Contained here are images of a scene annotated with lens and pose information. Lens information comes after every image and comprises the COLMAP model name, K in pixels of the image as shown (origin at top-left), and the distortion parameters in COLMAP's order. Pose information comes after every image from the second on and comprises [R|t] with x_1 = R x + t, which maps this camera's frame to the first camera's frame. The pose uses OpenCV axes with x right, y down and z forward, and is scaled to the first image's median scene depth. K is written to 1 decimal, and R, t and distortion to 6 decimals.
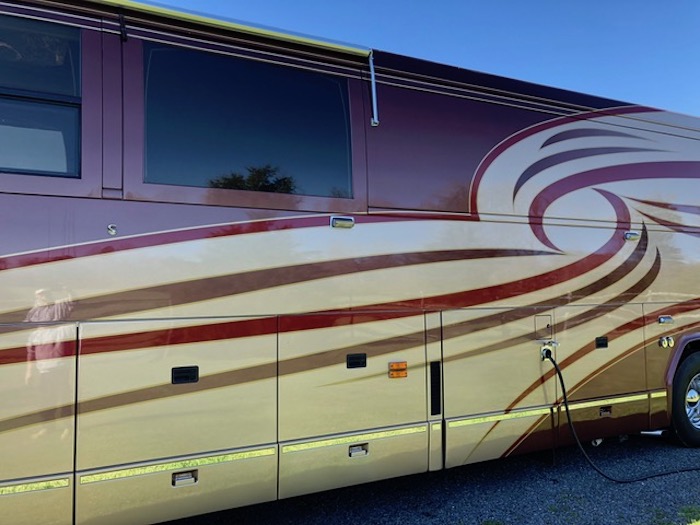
lens RADIAL K [[560.3, 0, 348.4], [0, 560.3, 261.1], [0, 0, 1]] dist [0.001703, 0.014160]
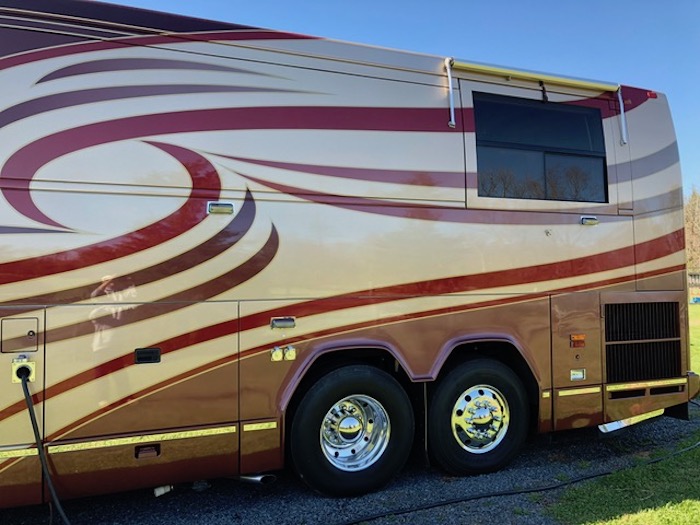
lens RADIAL K [[498.8, 0, 349.9], [0, 498.8, 261.7], [0, 0, 1]] dist [0.015377, -0.002353]
pose [[0.991918, -0.001105, -0.126877, 0.748022], [0.004201, 0.999700, 0.024129, 0.010087], [0.126812, -0.024467, 0.991625, 0.379376]]
